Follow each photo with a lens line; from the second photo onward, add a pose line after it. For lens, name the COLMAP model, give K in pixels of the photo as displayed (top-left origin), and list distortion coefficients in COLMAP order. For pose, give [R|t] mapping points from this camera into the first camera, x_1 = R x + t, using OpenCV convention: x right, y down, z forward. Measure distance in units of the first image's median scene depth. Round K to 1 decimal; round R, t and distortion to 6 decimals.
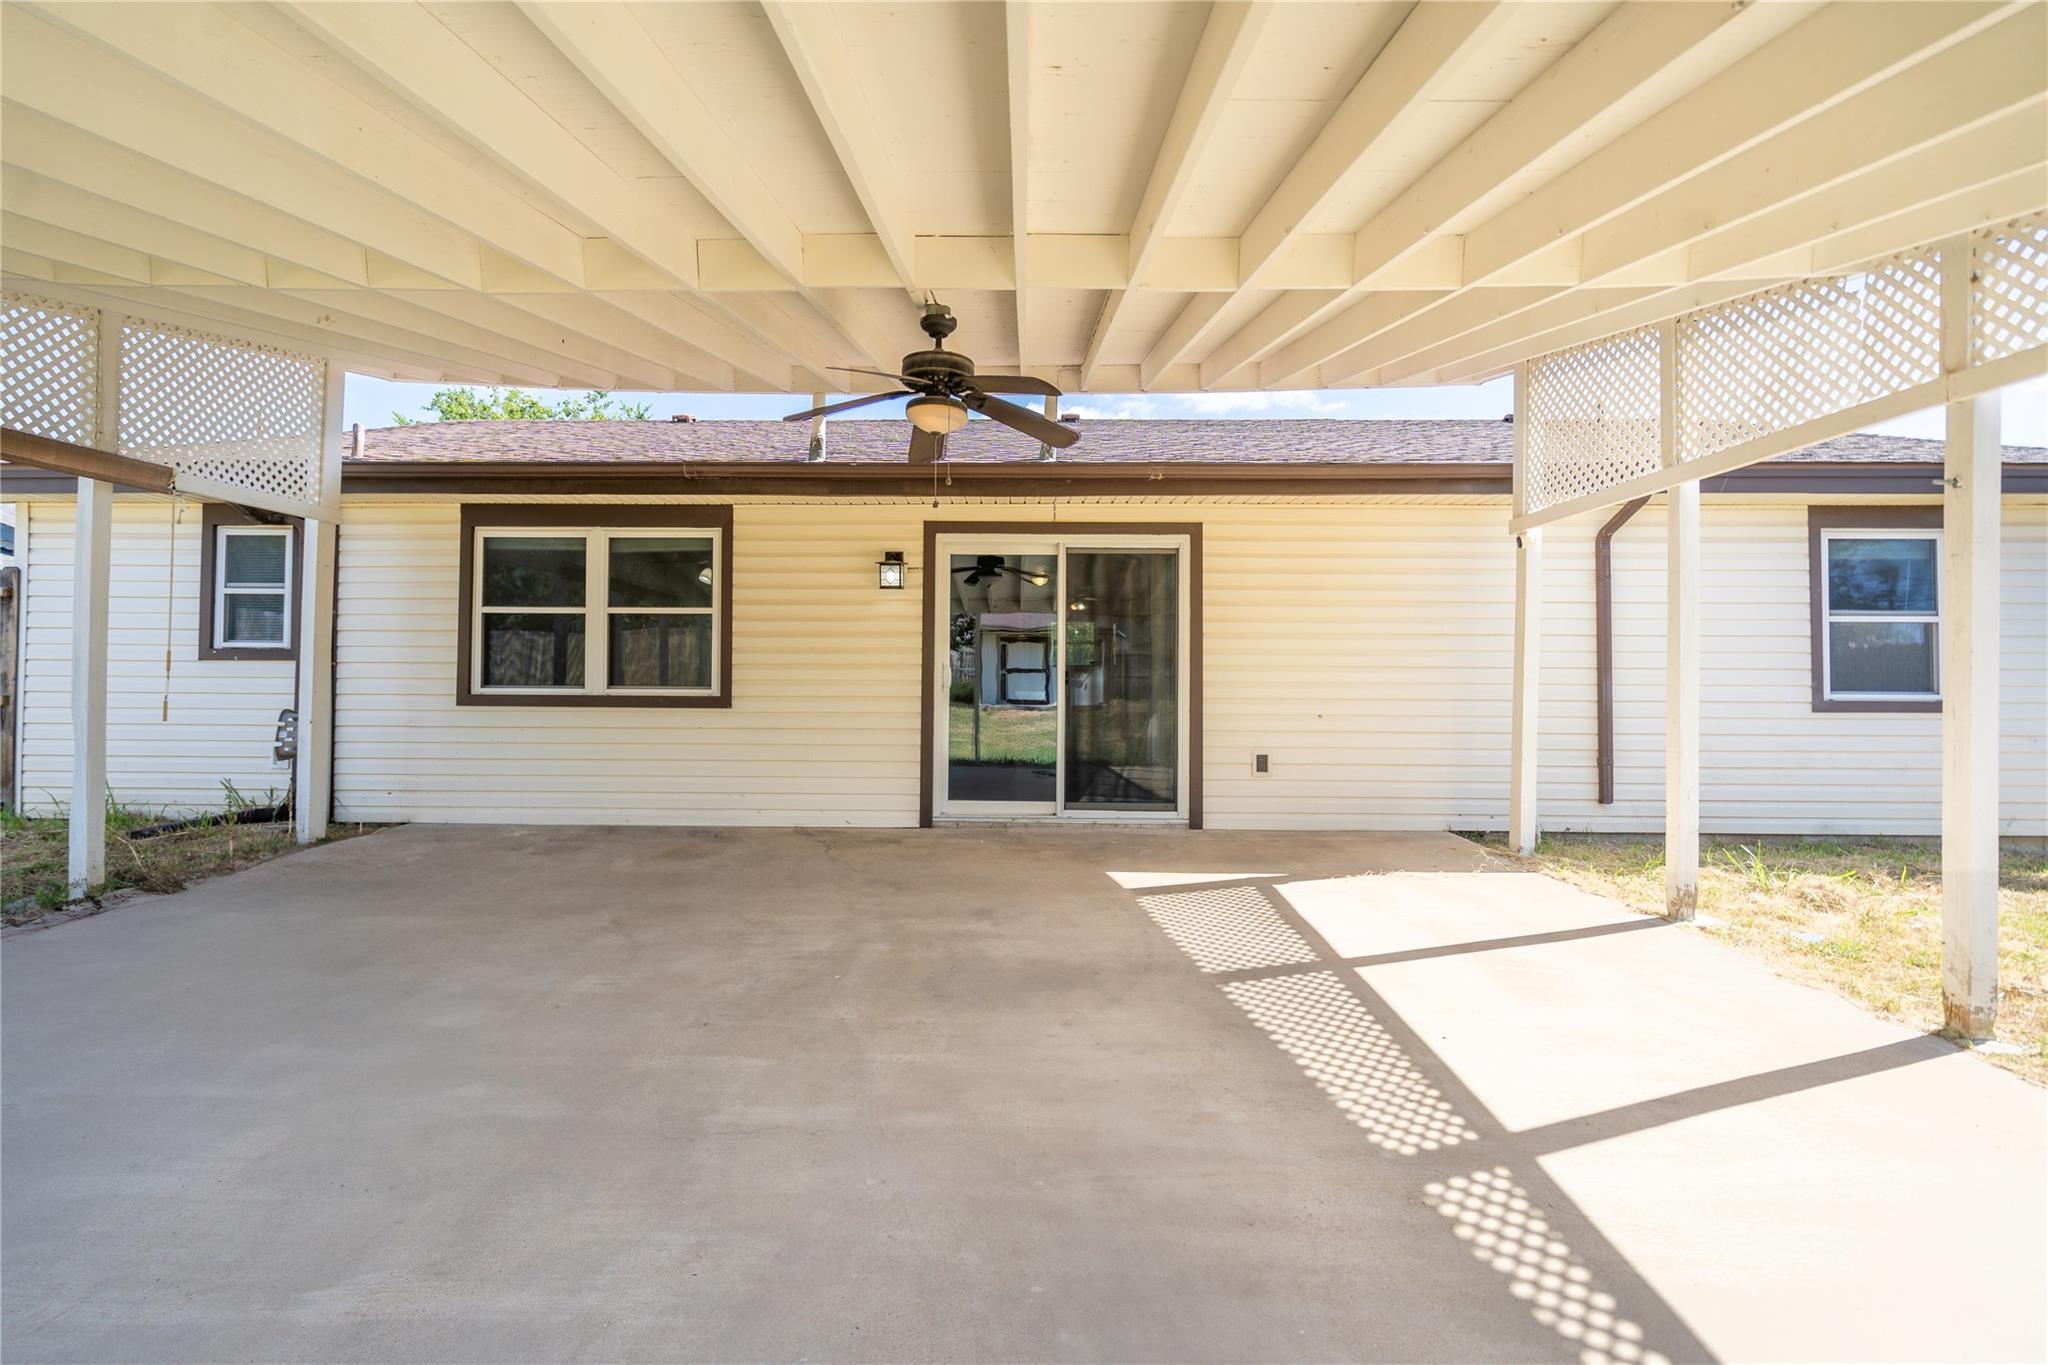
lens RADIAL K [[960.4, 0, 1020.9], [0, 960.4, 649.3], [0, 0, 1]] dist [-0.008949, 0.000194]
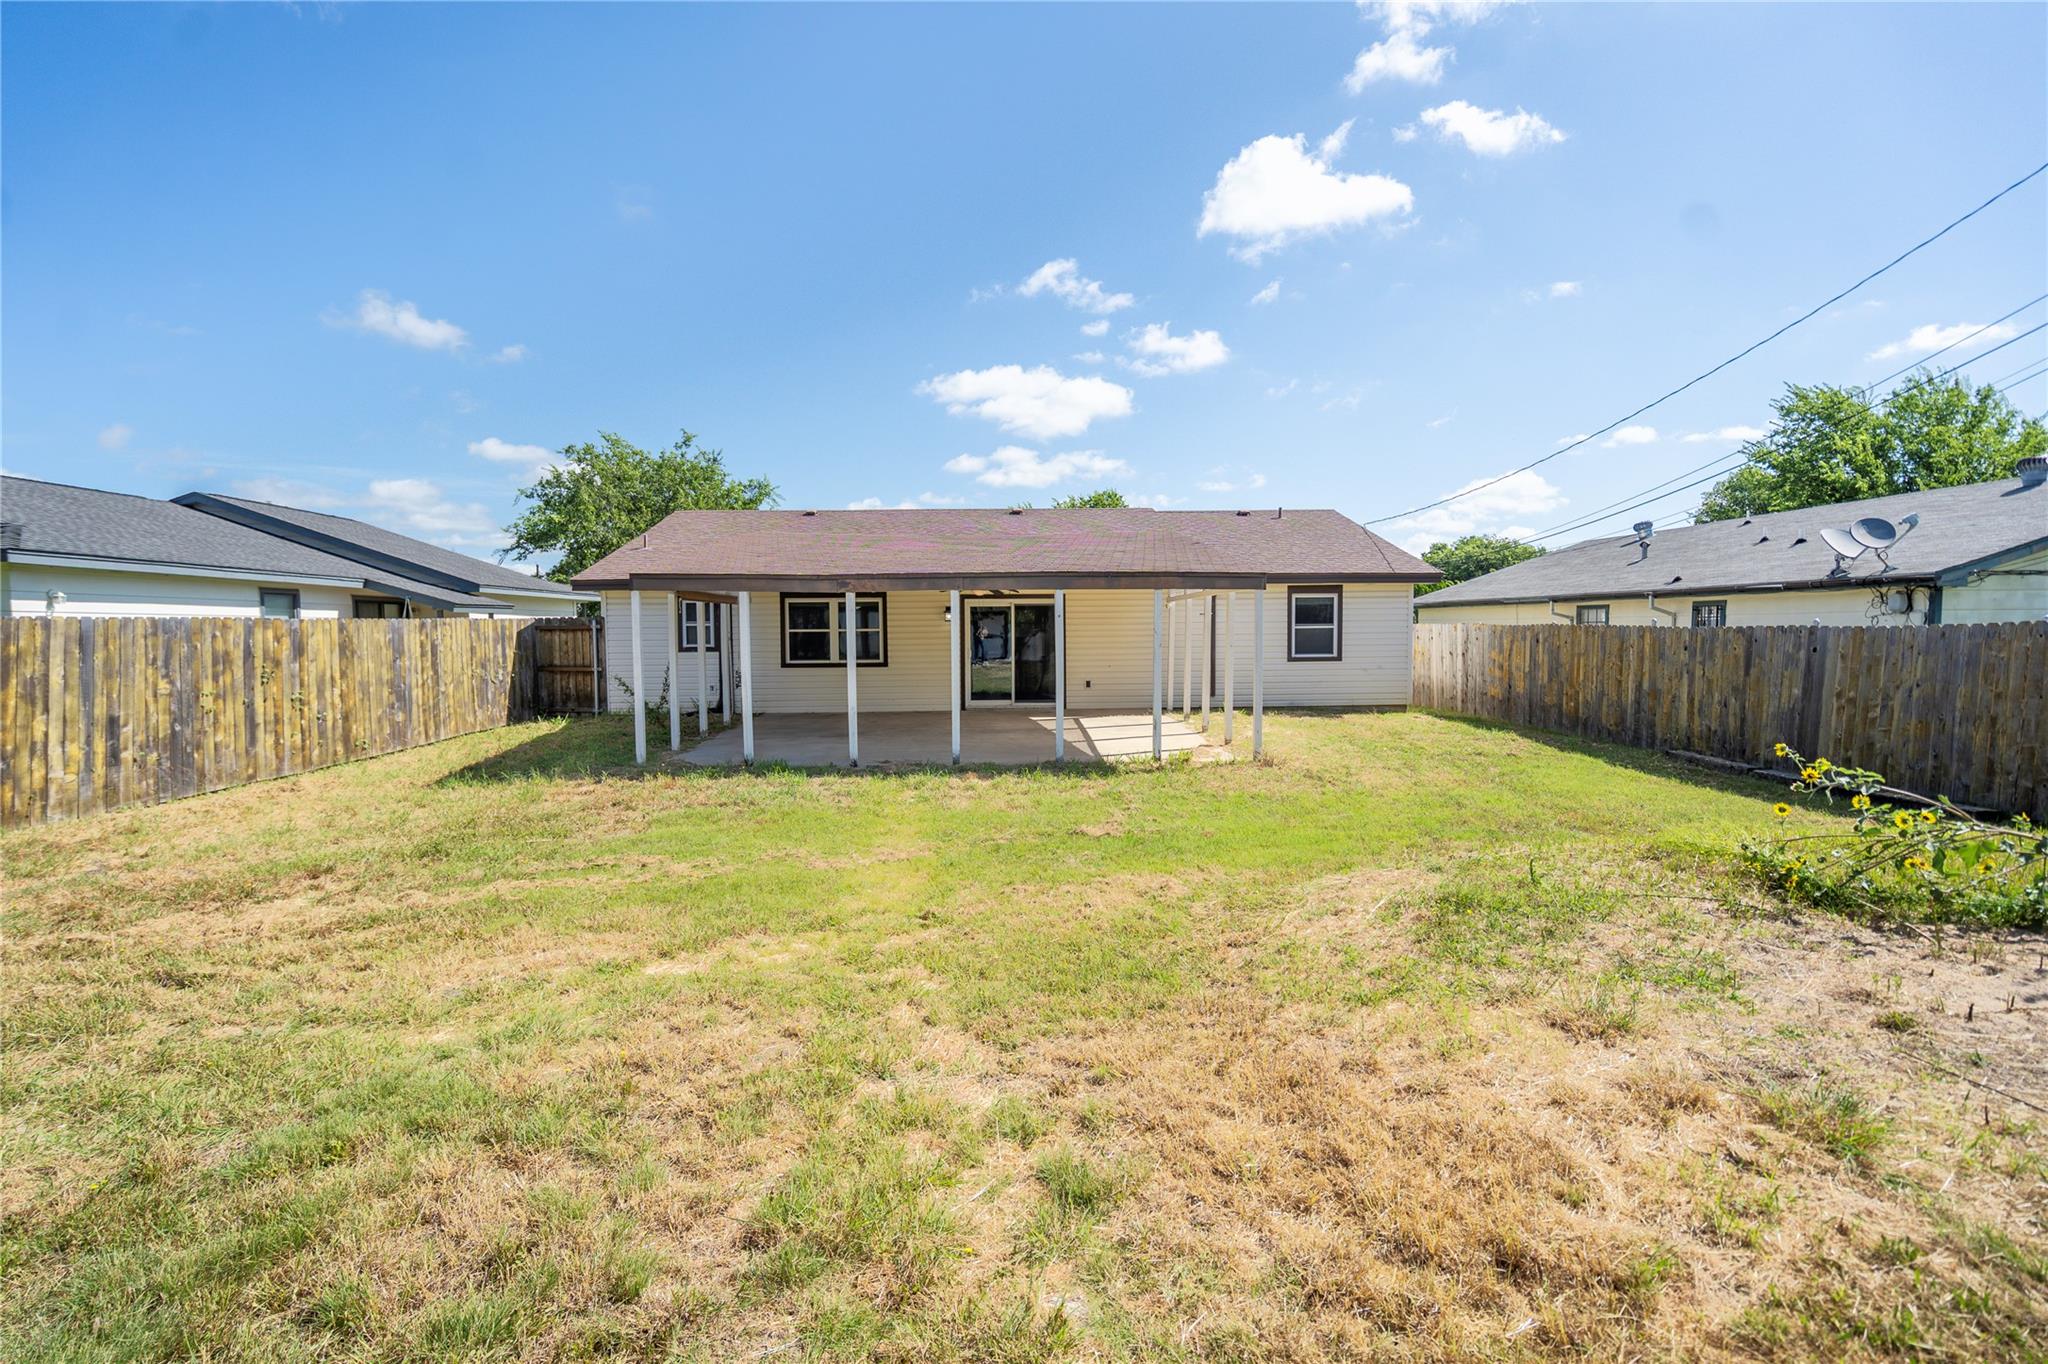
lens RADIAL K [[960.4, 0, 1020.9], [0, 960.4, 648.8], [0, 0, 1]] dist [-0.008949, 0.000194]
pose [[0.998633, -0.017100, 0.049393, -0.066194], [0.014760, 0.998769, 0.047361, -0.107418], [-0.050142, -0.046567, 0.997656, -1.628263]]
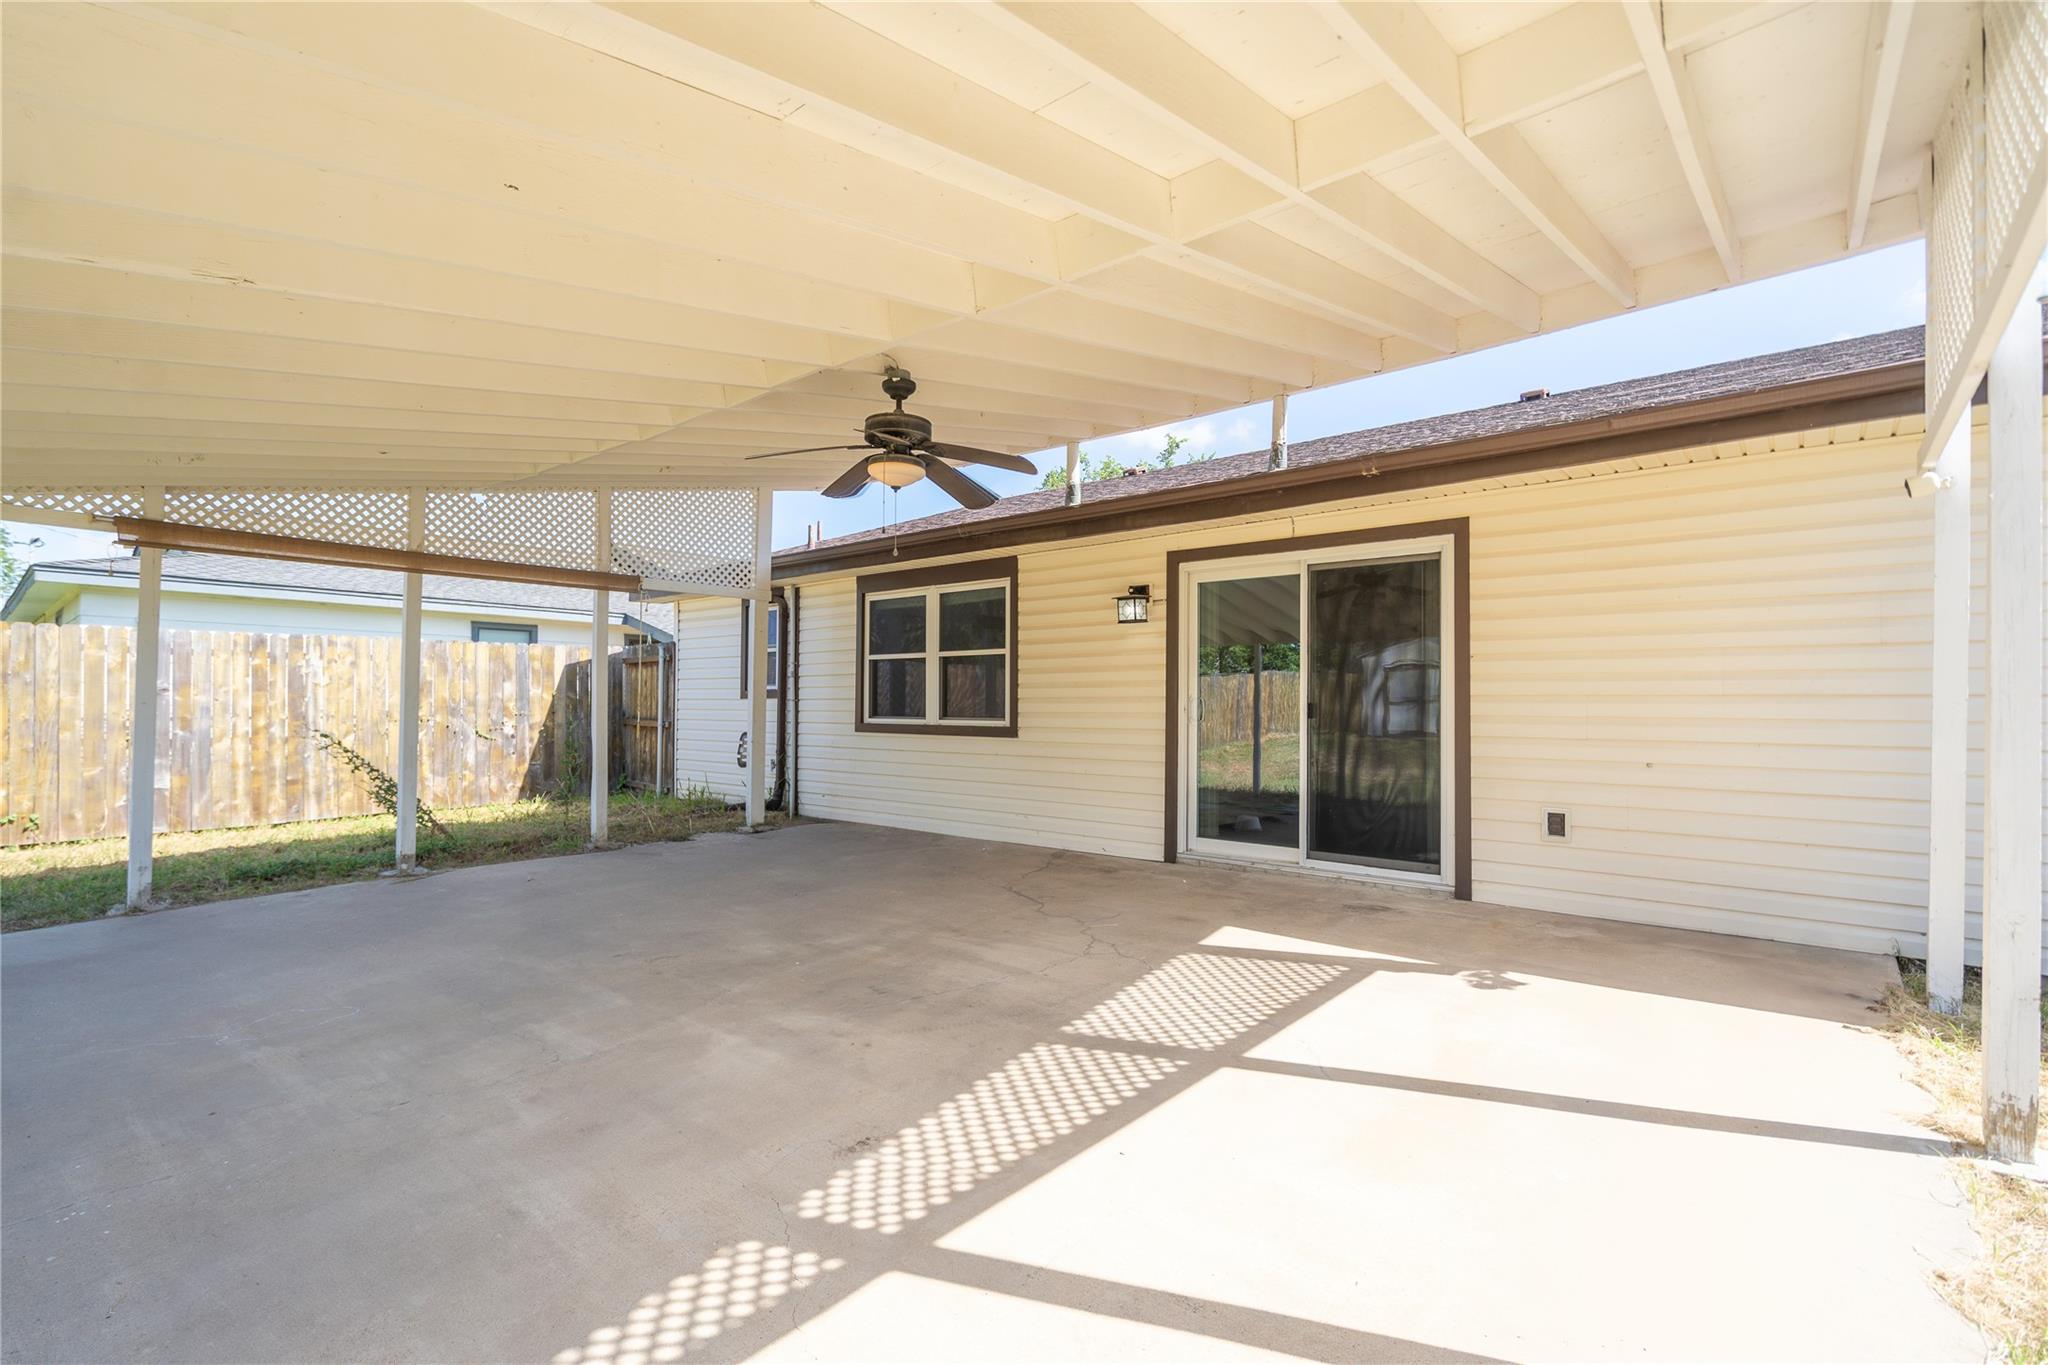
lens RADIAL K [[957.2, 0, 1011.7], [0, 957.2, 690.5], [0, 0, 1]] dist [-0.005224, 0.000437]
pose [[0.758005, -0.012333, -0.652132, 0.421455], [0.019079, 0.999813, 0.003269, 0.002515], [0.651970, -0.014920, 0.758098, 0.150309]]
